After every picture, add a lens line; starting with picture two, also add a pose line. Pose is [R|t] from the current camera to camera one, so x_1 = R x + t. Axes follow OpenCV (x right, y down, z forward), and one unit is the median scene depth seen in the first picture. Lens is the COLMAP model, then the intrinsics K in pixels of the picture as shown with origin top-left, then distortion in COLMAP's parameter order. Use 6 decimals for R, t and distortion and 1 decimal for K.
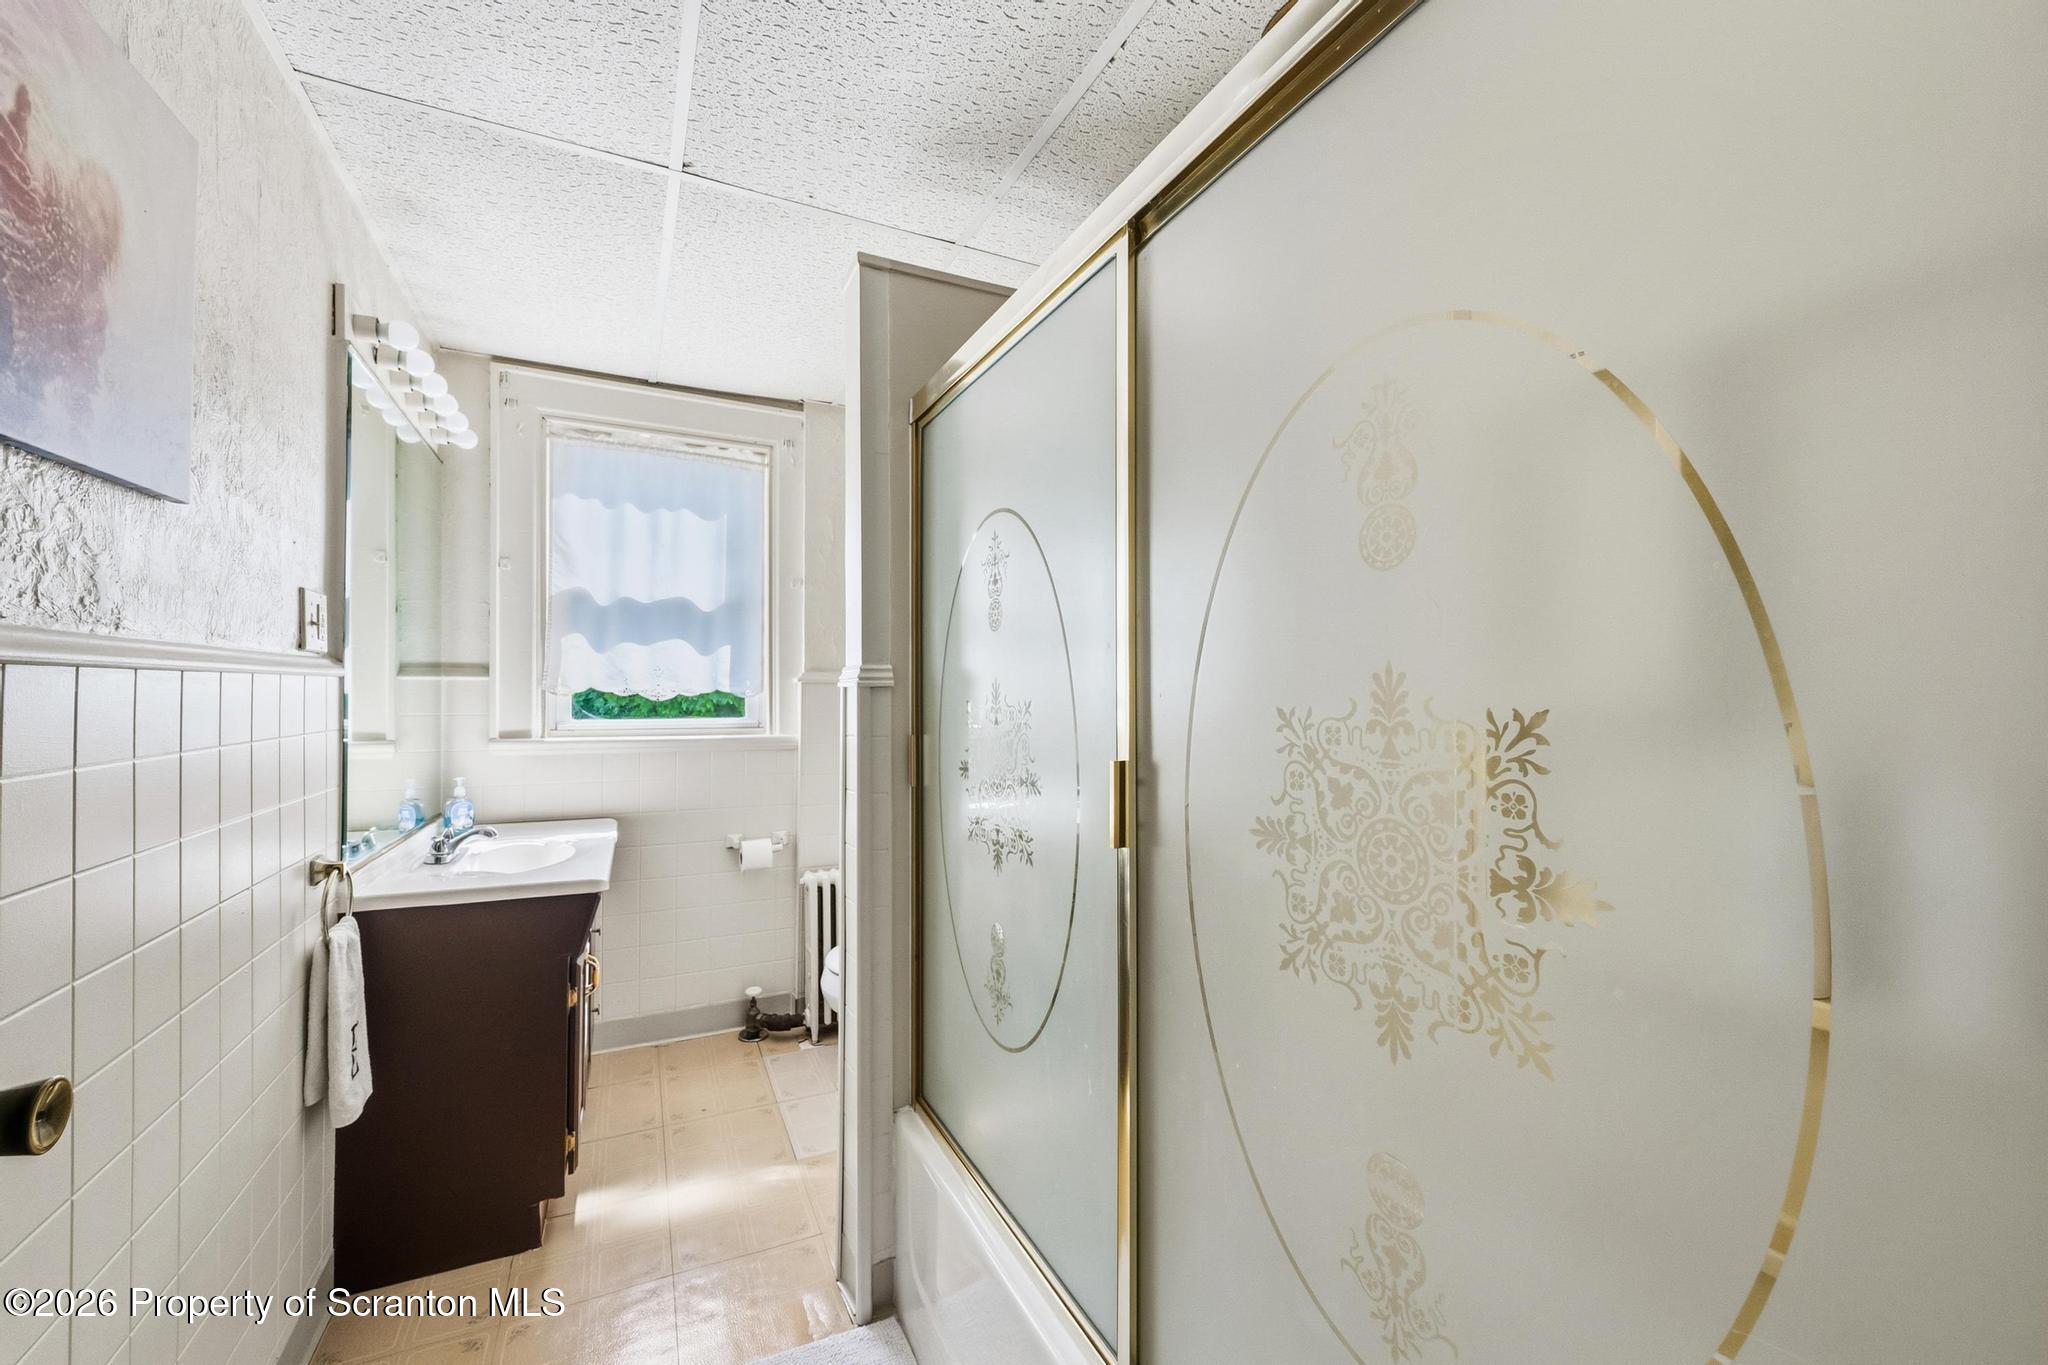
lens RADIAL K [[812.1, 0, 1019.0], [0, 812.1, 684.1], [0, 0, 1]] dist [0.000355, 0.000068]
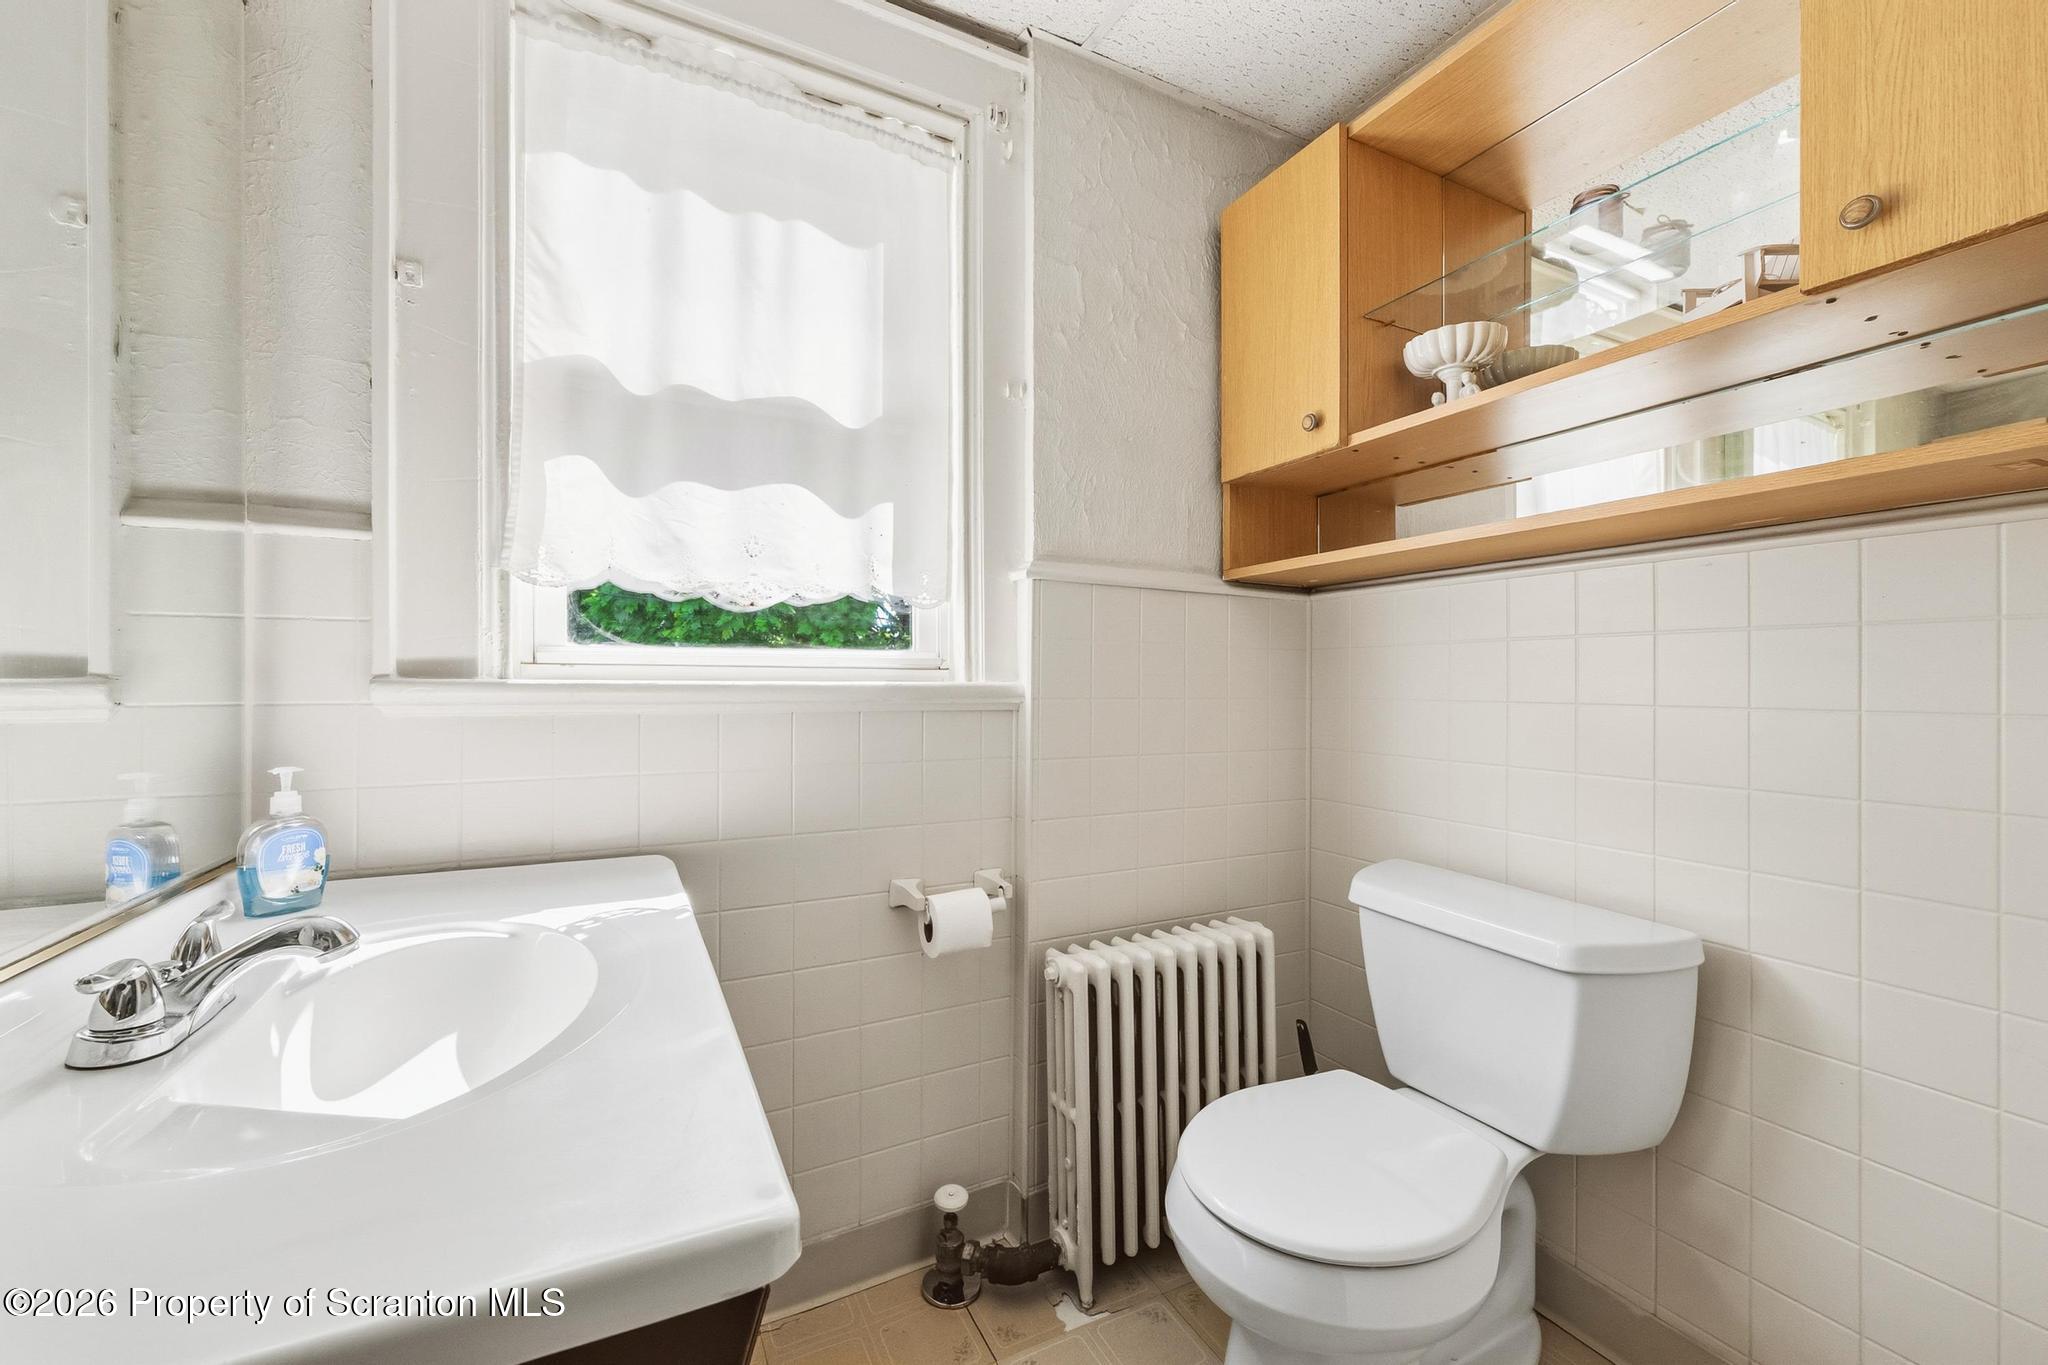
lens RADIAL K [[812.1, 0, 1063.3], [0, 812.1, 681.0], [0, 0, 1]] dist [0.000355, 0.000068]
pose [[0.997663, 0.000383, 0.068324, -0.298719], [-0.000854, 0.999976, 0.006855, 0.062057], [-0.068320, -0.006898, 0.997640, 0.514809]]
